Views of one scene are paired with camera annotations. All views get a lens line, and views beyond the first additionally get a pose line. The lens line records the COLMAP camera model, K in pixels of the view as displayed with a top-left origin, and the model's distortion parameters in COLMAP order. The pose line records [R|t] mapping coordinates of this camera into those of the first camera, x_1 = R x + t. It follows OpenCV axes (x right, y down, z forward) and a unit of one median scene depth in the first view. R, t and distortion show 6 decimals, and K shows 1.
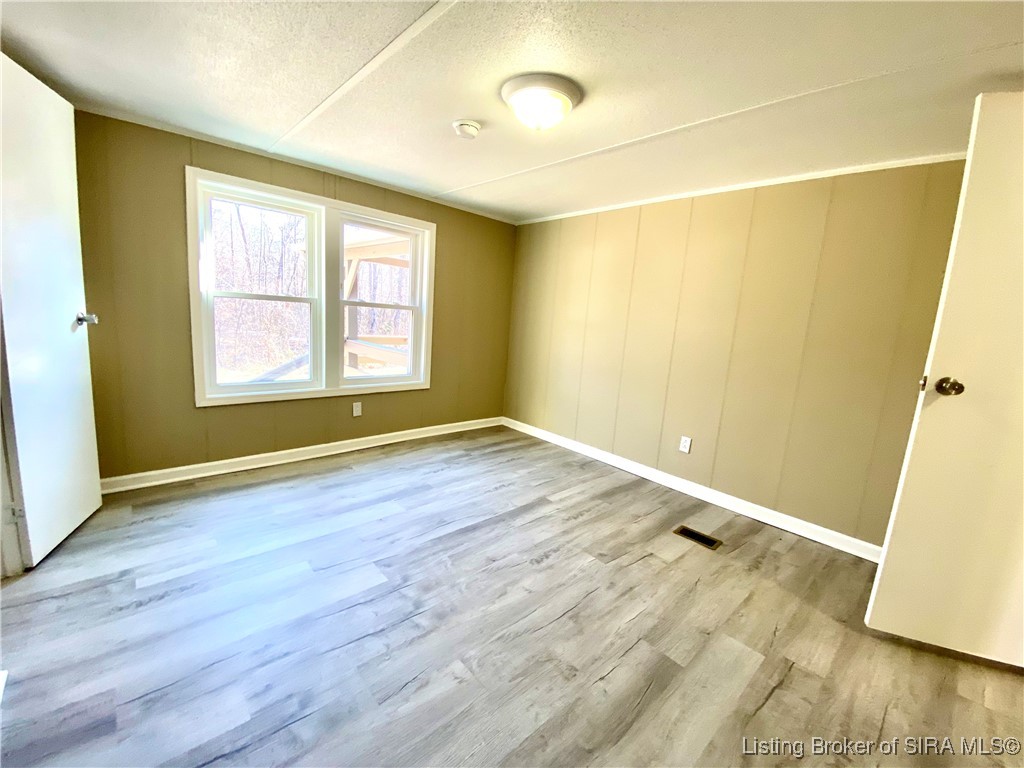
lens RADIAL K [[416.6, 0, 509.6], [0, 416.6, 379.9], [0, 0, 1]] dist [0.023590, -0.021758]
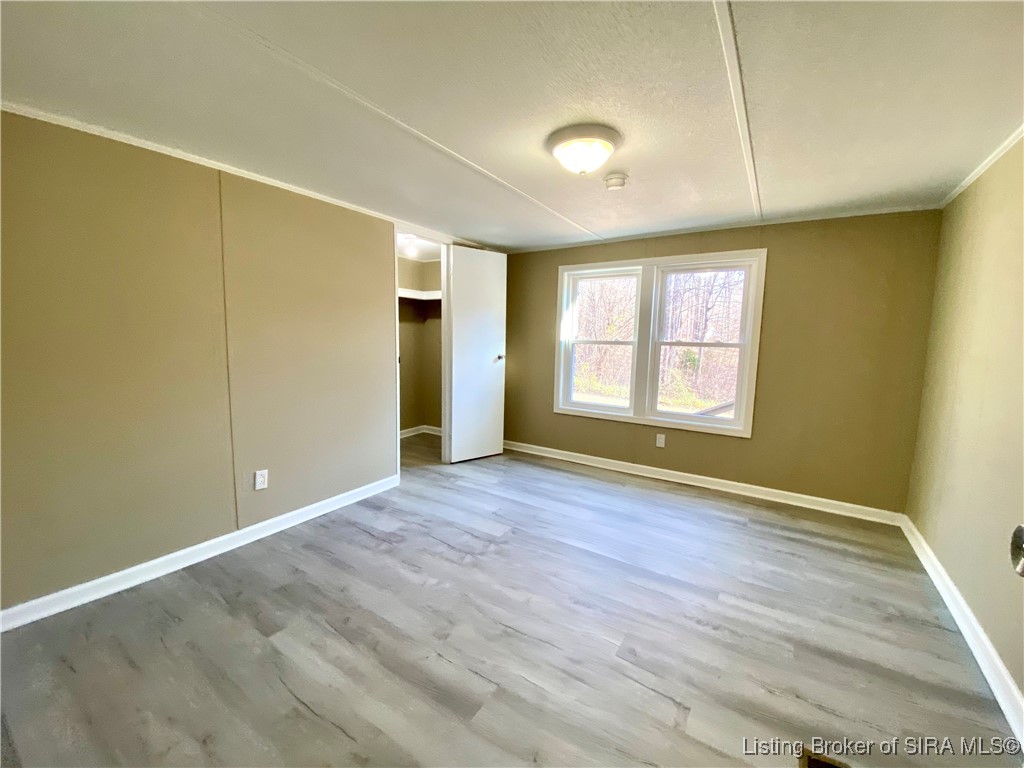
lens RADIAL K [[412.8, 0, 510.0], [0, 412.8, 380.7], [0, 0, 1]] dist [0.022038, -0.021866]
pose [[0.254959, 0.045001, -0.965904, 0.708302], [-0.157631, 0.987488, 0.004399, -0.033453], [0.954017, 0.151135, 0.258862, 0.413299]]
